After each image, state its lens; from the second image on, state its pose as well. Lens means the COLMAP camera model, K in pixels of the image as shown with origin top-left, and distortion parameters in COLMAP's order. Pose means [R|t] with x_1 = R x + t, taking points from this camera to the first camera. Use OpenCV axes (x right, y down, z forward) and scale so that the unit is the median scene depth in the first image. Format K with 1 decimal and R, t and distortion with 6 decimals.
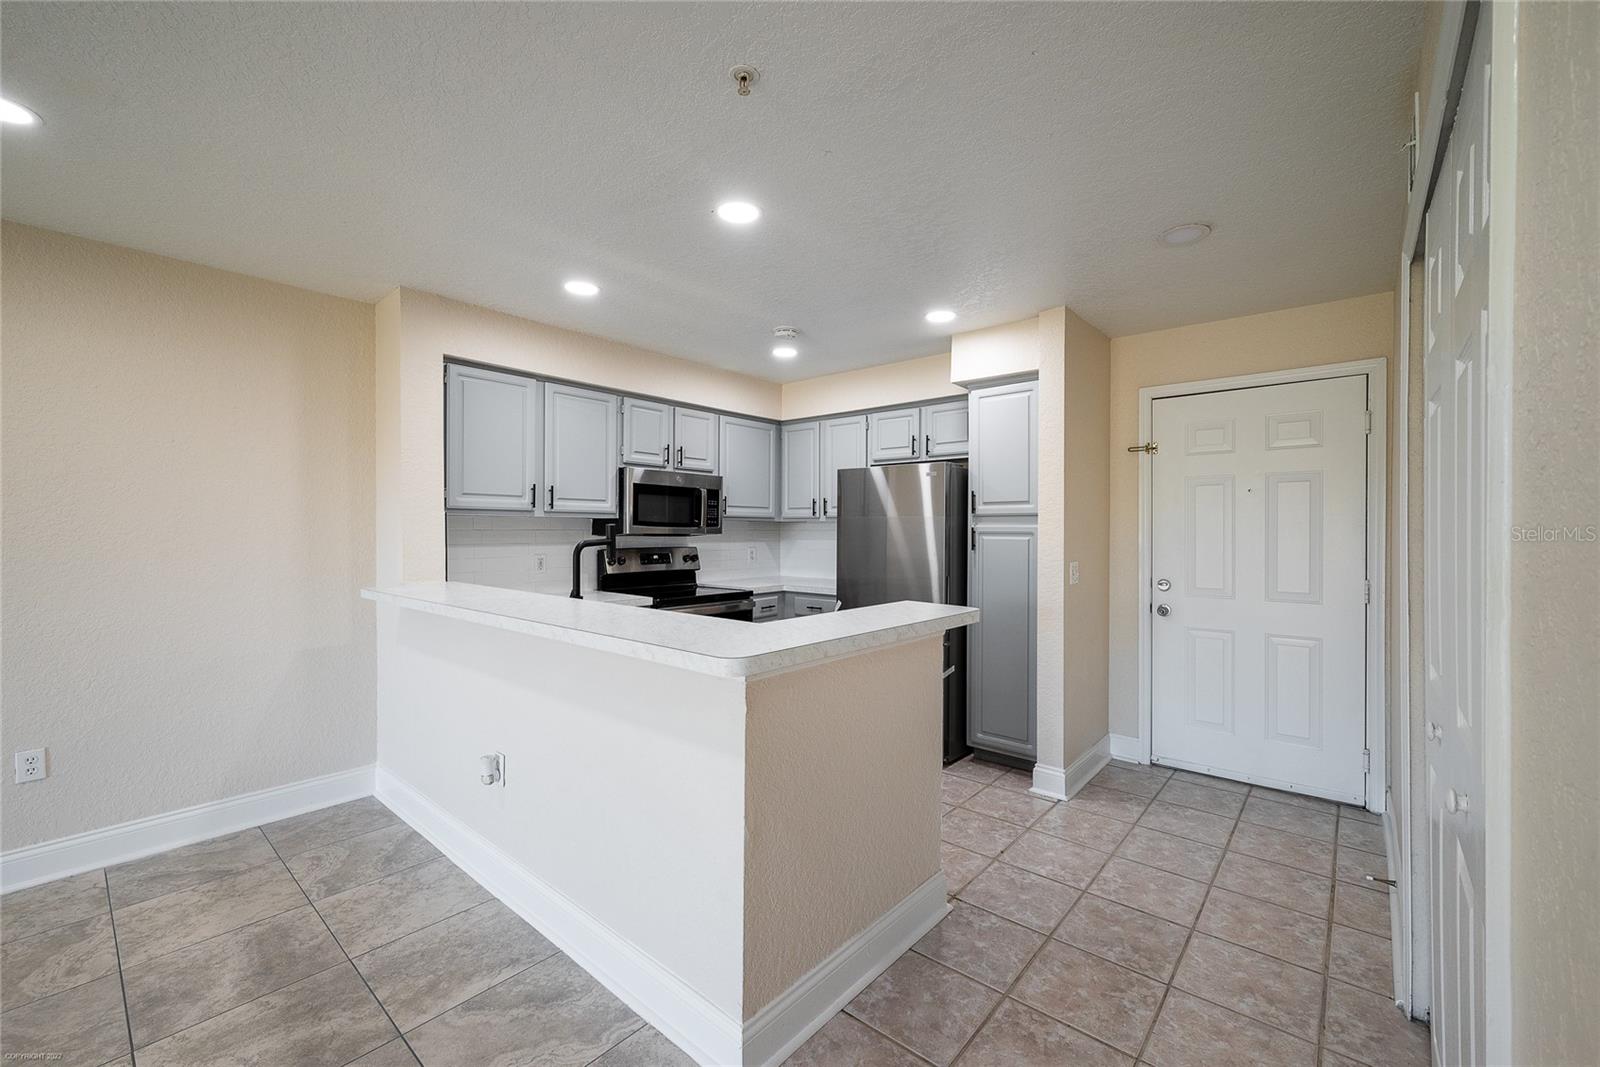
lens RADIAL K [[650.1, 0, 817.0], [0, 650.1, 533.6], [0, 0, 1]] dist [0.000025, -0.000211]
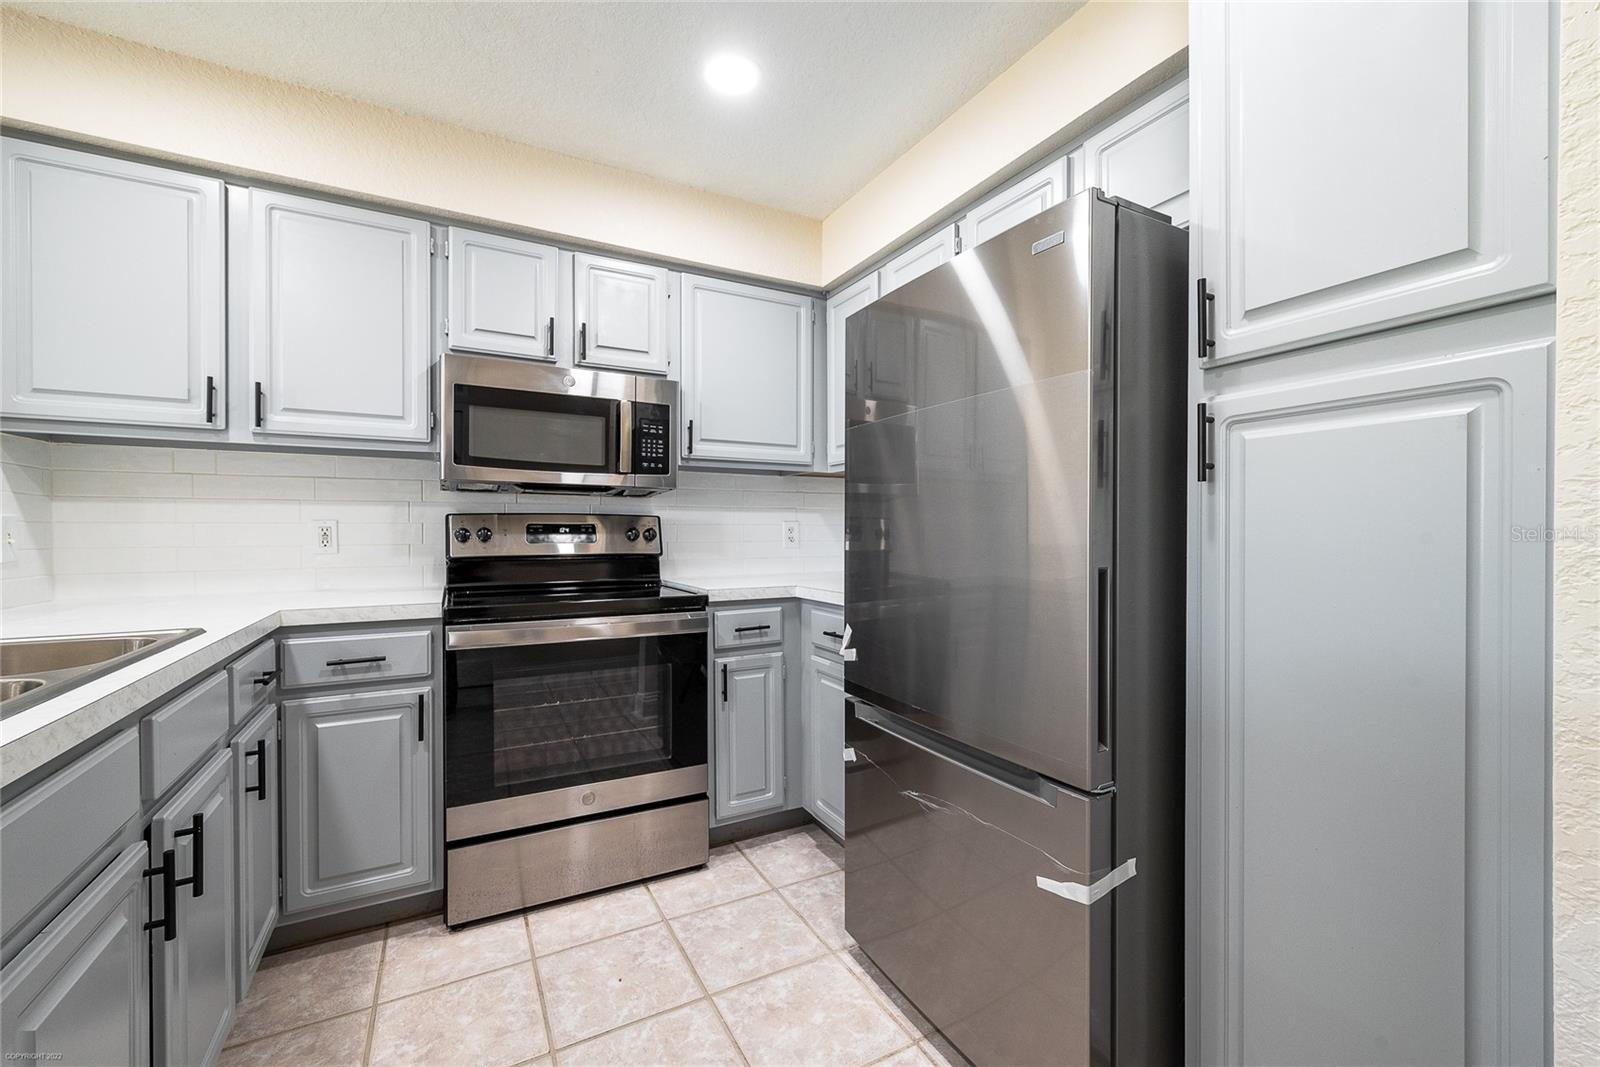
lens RADIAL K [[623.9, 0, 811.3], [0, 623.9, 537.1], [0, 0, 1]] dist [-0.001178, 0.000003]
pose [[0.924533, -0.003374, -0.381088, 0.183436], [0.004133, 0.999991, 0.001172, 0.049026], [0.381080, -0.002658, 0.924538, 0.673631]]
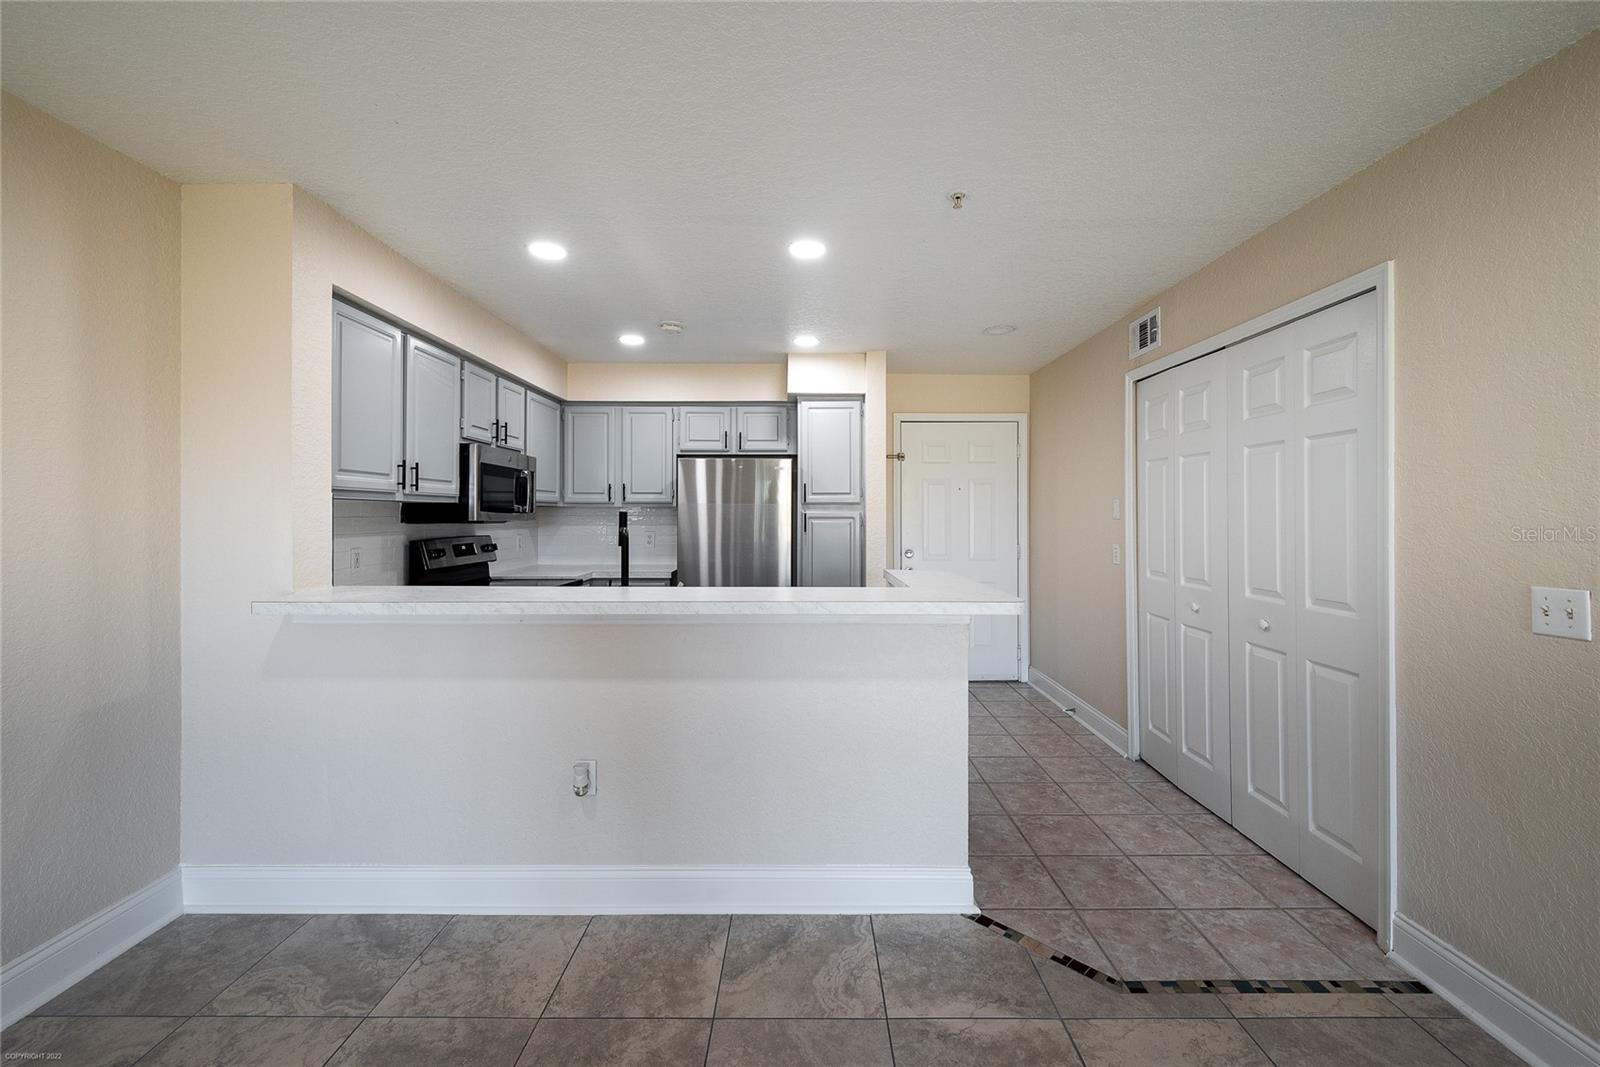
lens RADIAL K [[655.6, 0, 805.6], [0, 655.6, 513.3], [0, 0, 1]] dist [-0.001086, -0.000078]
pose [[0.761051, -0.001656, 0.648690, -0.545854], [0.004914, 0.999983, -0.003212, -0.005213], [-0.648674, 0.005632, 0.761046, 0.057121]]
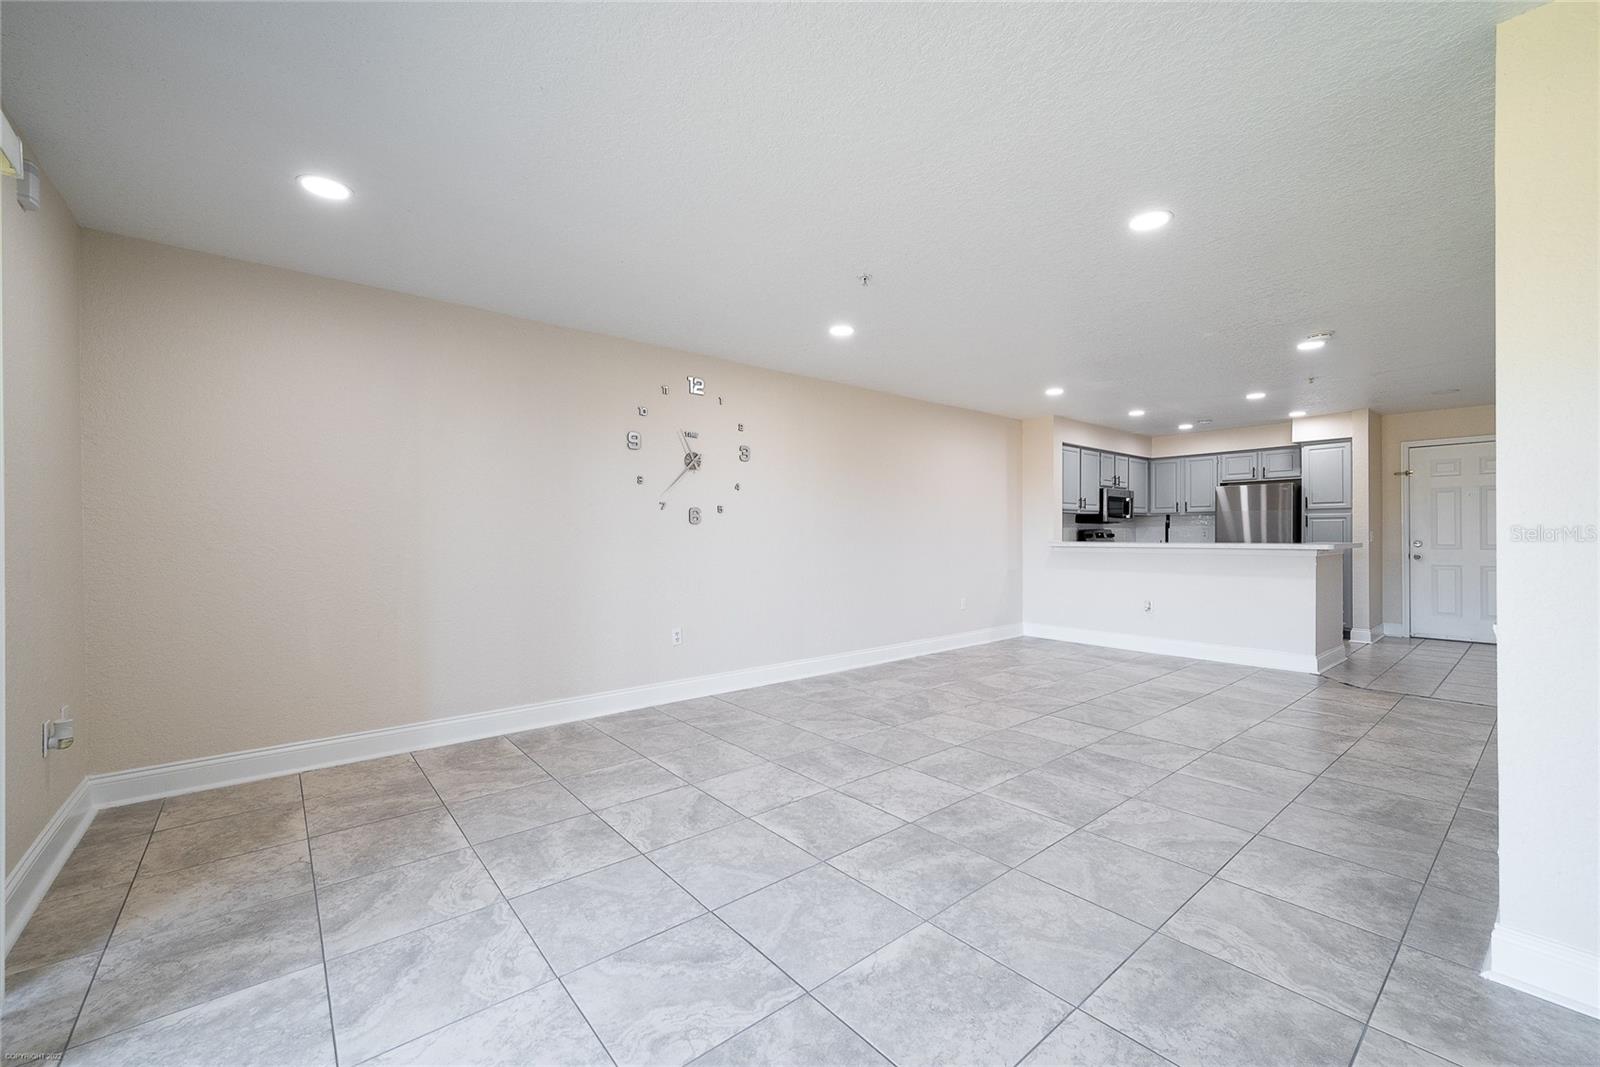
lens RADIAL K [[642.6, 0, 805.5], [0, 642.6, 536.0], [0, 0, 1]] dist [0.001118, -0.000017]
pose [[0.985895, -0.009316, -0.167104, -0.913959], [0.009096, 0.999956, -0.002083, 0.042338], [0.167116, 0.000533, 0.985937, -1.155697]]
